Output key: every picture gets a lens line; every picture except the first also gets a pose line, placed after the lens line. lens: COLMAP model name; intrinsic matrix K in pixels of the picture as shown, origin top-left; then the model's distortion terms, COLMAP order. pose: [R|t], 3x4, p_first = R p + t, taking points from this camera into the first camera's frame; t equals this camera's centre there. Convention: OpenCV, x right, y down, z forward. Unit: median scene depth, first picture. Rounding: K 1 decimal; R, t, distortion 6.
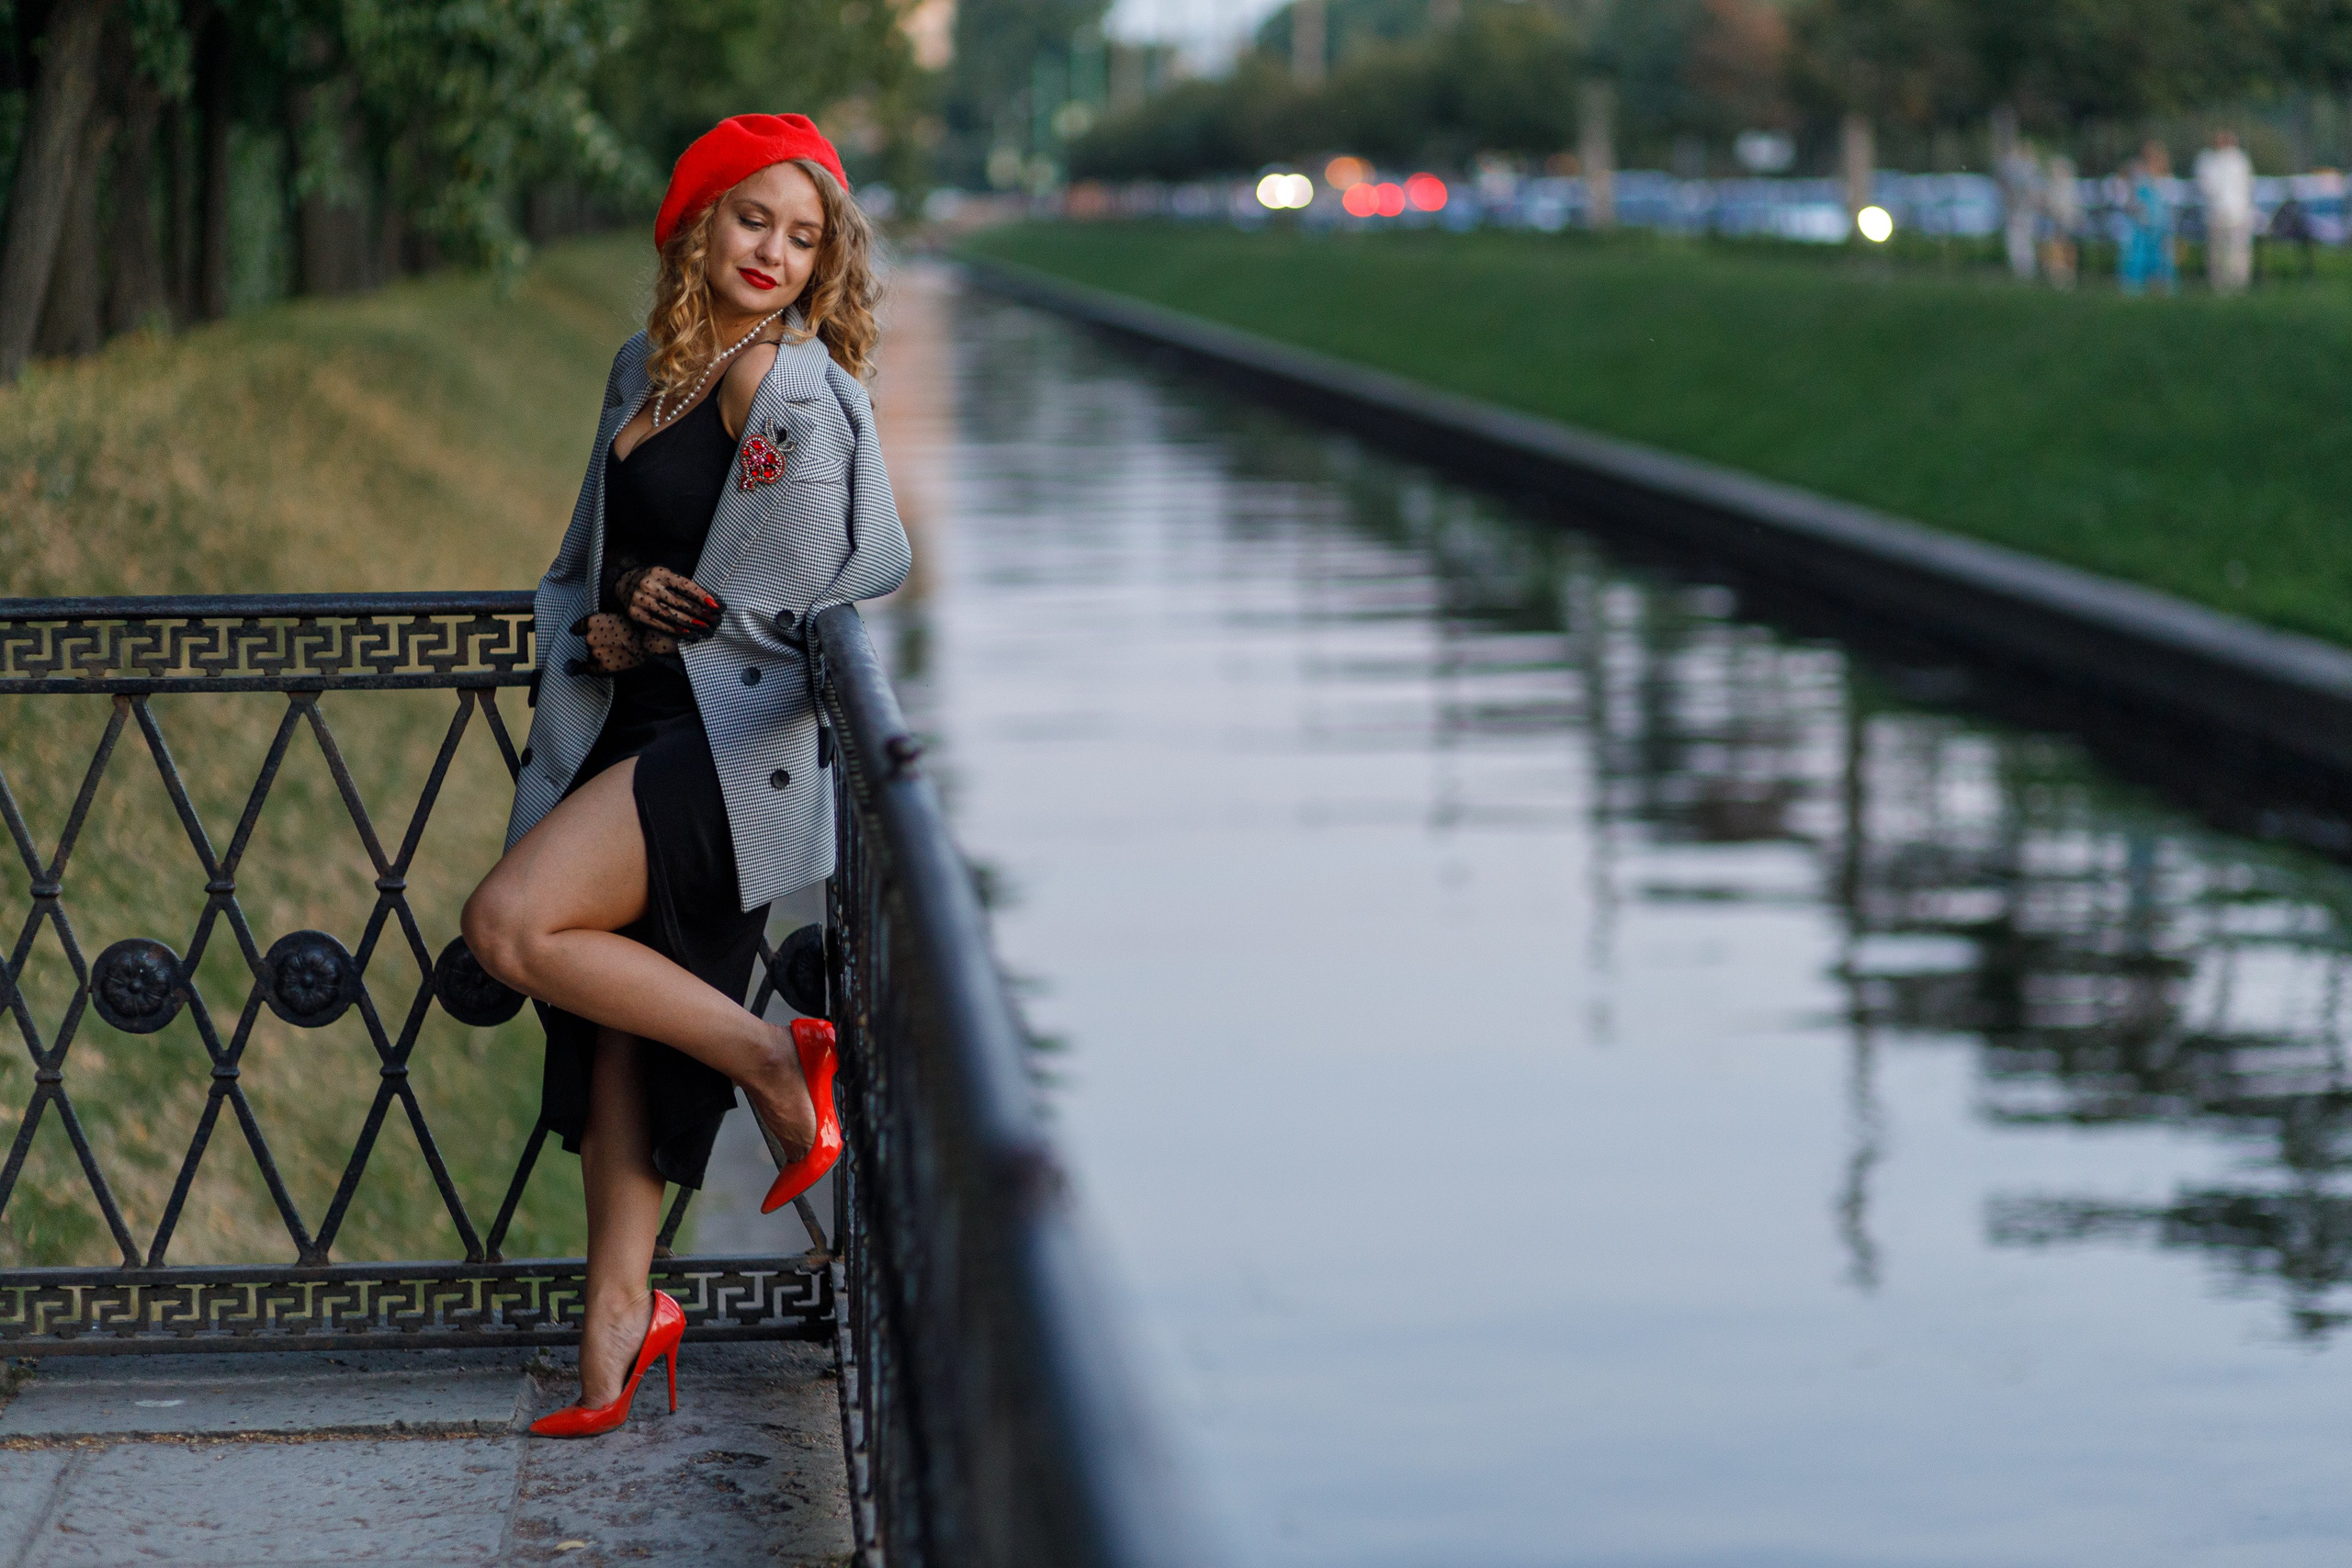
lens RADIAL K [[6158.5, 0, 1176.0], [0, 6158.5, 784.0], [0, 0, 1]] dist [0.027934, -0.470502]
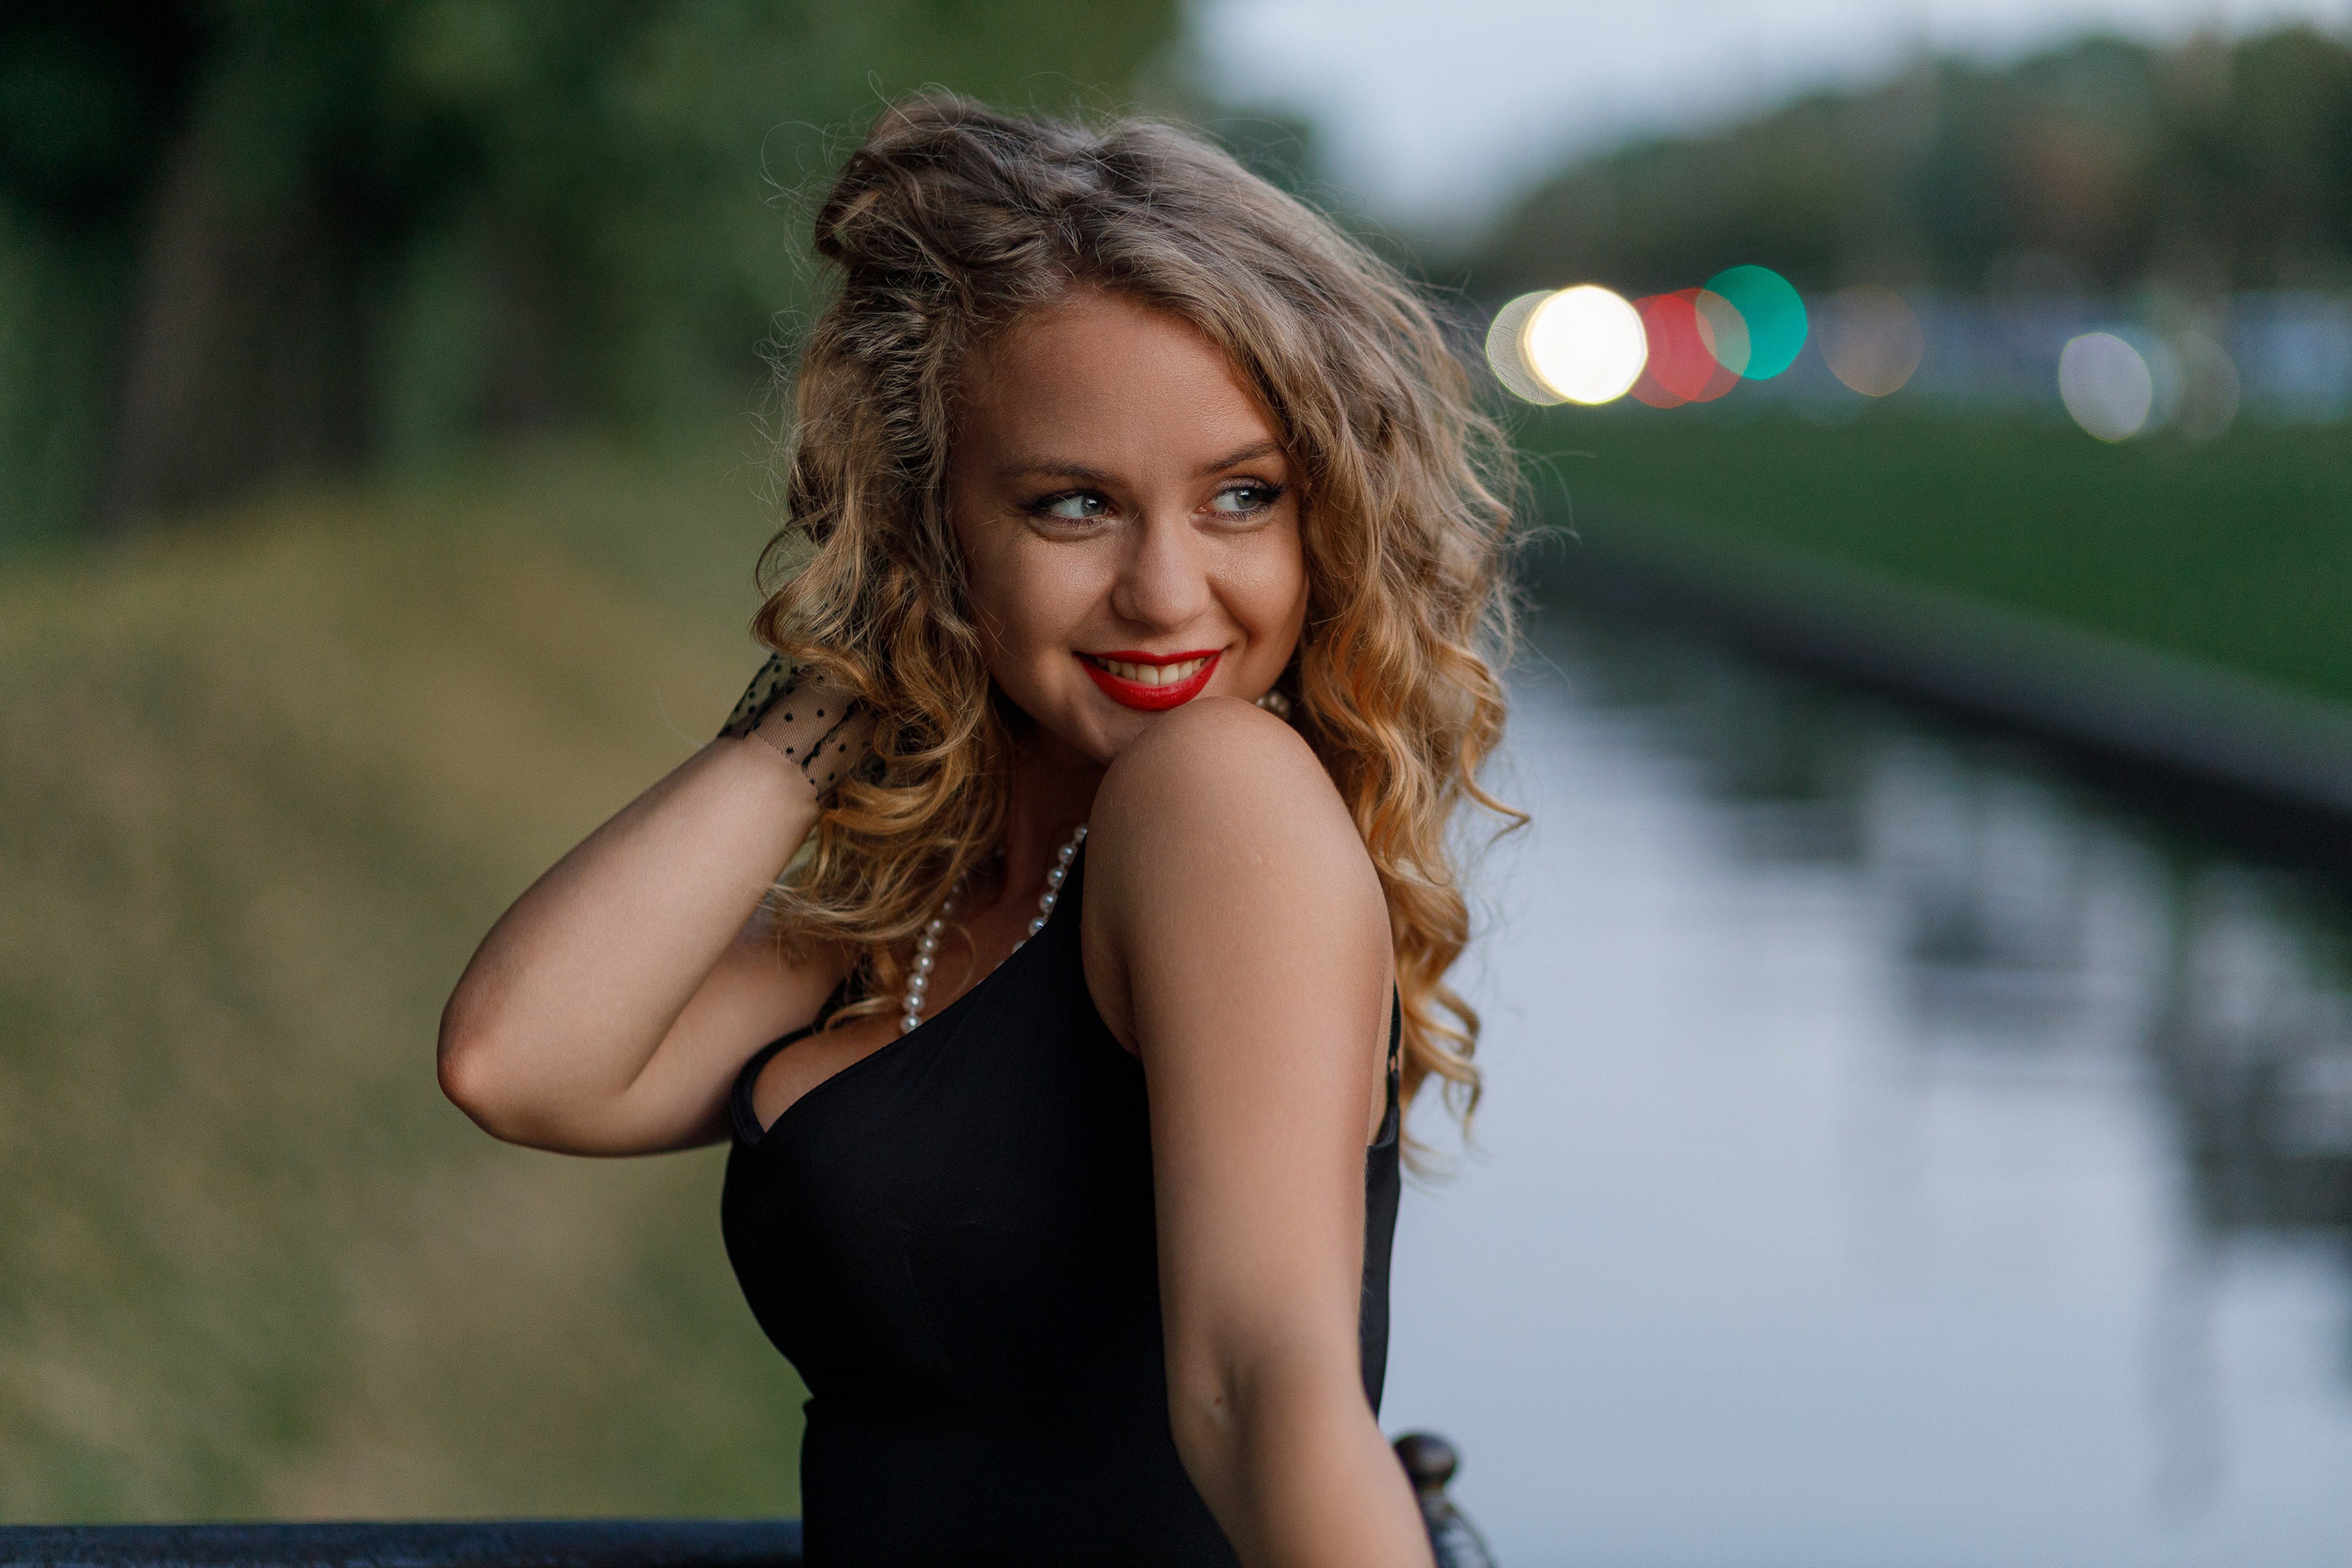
lens RADIAL K [[5459.8, 0, 1175.5], [0, 5459.8, 864.6], [0, 0, 1]] dist [0.022861, -0.094146]
pose [[0.999299, 0.003968, -0.037228, -0.039565], [-0.003923, 0.999992, 0.001261, -0.086083], [0.037232, -0.001114, 0.999306, 0.826390]]
